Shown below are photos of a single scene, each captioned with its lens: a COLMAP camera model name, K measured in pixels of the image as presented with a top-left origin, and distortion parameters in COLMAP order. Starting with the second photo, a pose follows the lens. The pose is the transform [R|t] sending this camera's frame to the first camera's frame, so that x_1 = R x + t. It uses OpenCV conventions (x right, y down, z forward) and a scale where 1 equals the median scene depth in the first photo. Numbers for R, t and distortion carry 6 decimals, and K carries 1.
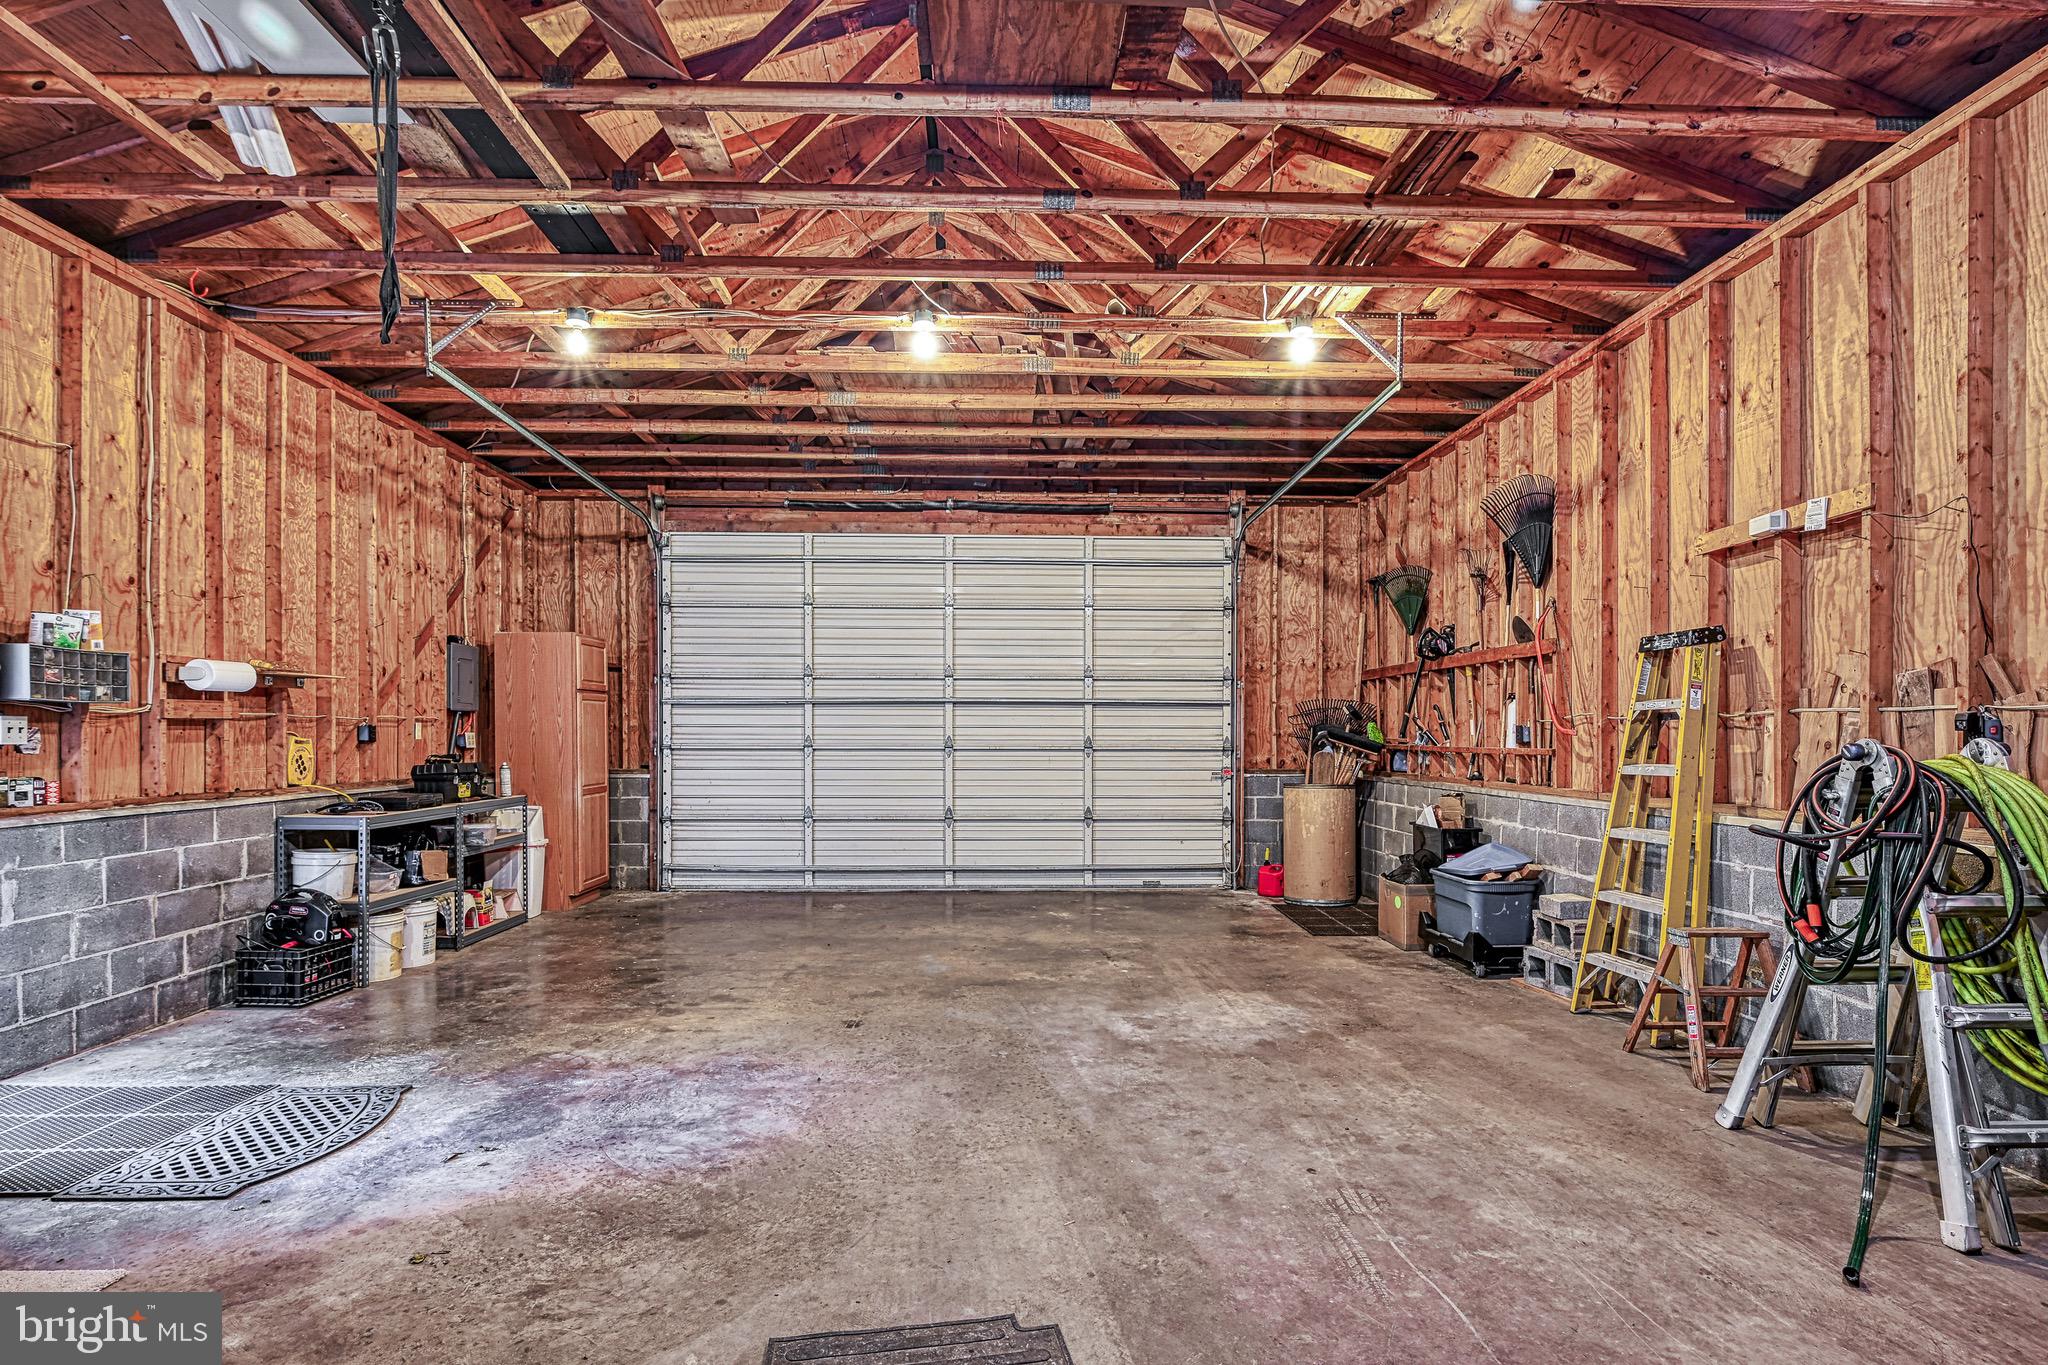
lens RADIAL K [[1006.6, 0, 1029.6], [0, 1006.6, 745.3], [0, 0, 1]] dist [-0.000979, 0.000103]
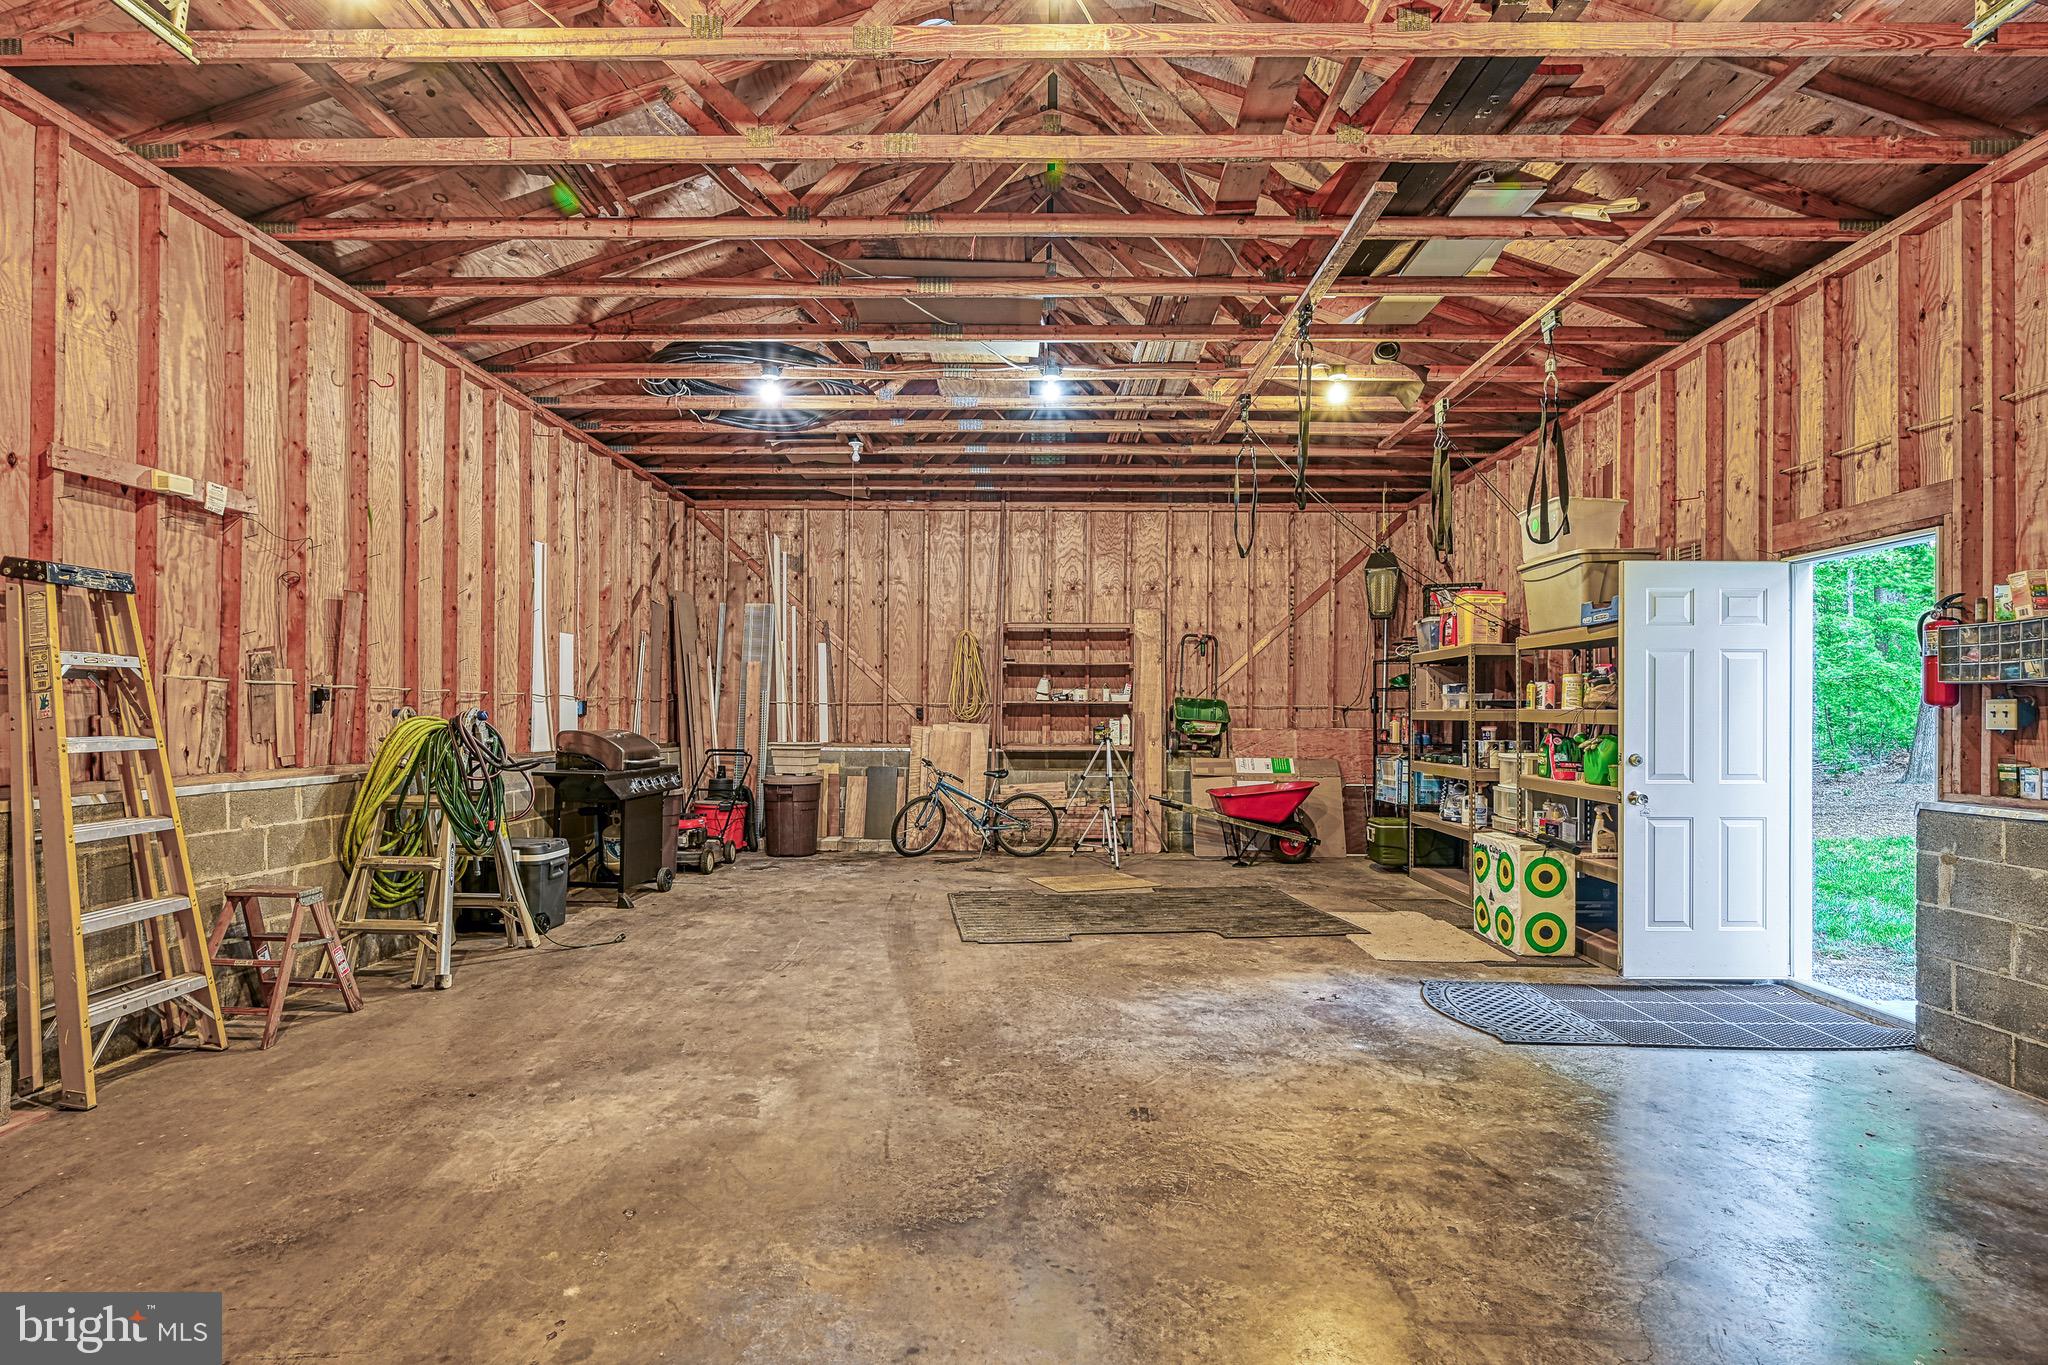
lens RADIAL K [[1006.6, 0, 1024.4], [0, 1006.6, 697.5], [0, 0, 1]] dist [-0.000979, 0.000103]
pose [[-0.998348, -0.008973, 0.056748, -0.154228], [-0.009406, 0.999929, -0.007374, -0.015247], [-0.056677, -0.007895, -0.998361, 2.032374]]
